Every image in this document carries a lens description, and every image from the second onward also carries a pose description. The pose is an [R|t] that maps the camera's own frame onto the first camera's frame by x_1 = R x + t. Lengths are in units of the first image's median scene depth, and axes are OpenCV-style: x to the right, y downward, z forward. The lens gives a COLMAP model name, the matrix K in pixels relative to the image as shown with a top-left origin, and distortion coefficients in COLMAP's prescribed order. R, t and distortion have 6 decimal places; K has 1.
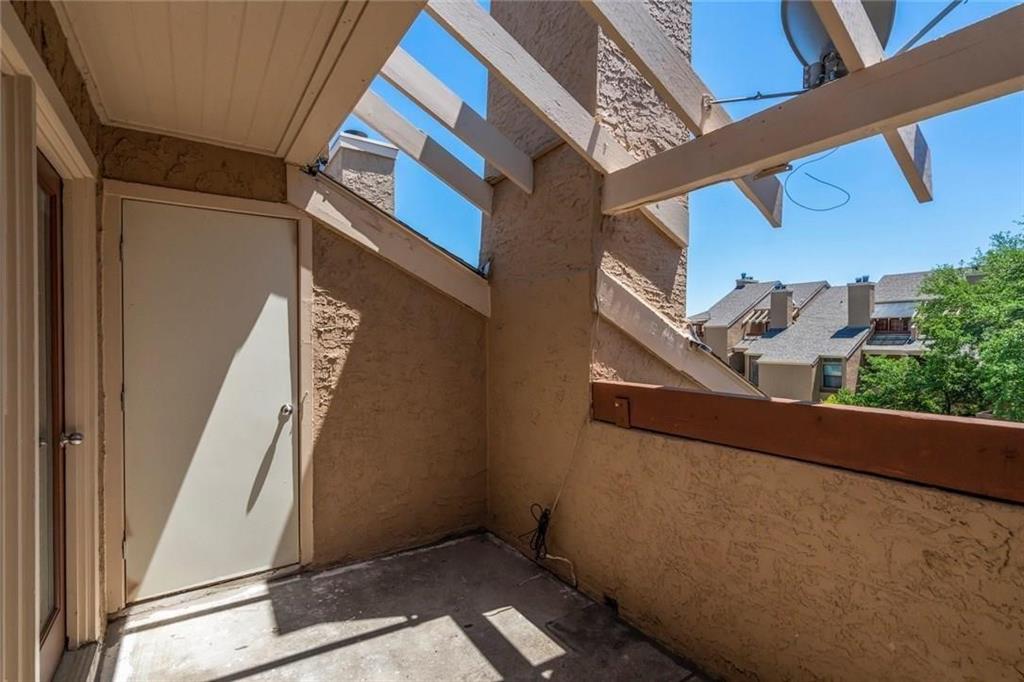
lens RADIAL K [[467.0, 0, 509.2], [0, 467.0, 343.7], [0, 0, 1]] dist [-0.001508, 0.000756]
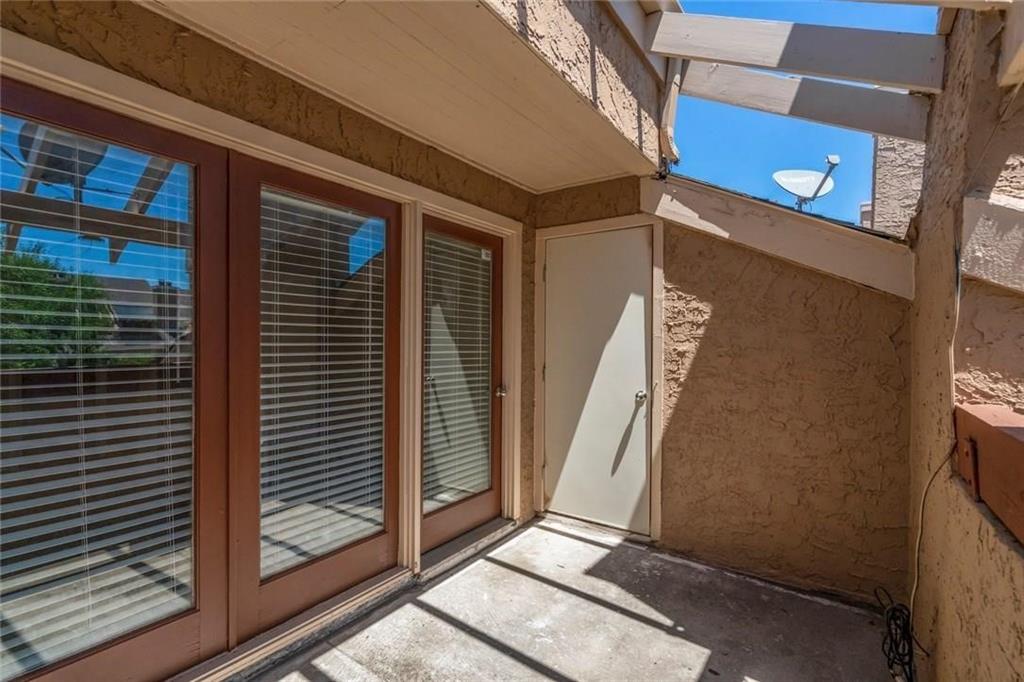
lens RADIAL K [[467.0, 0, 509.2], [0, 467.0, 343.7], [0, 0, 1]] dist [-0.001508, 0.000756]
pose [[0.374382, 0.013863, -0.927171, 0.440209], [-0.014438, 0.999854, 0.009120, 0.010266], [0.927162, 0.009973, 0.374527, 0.274896]]
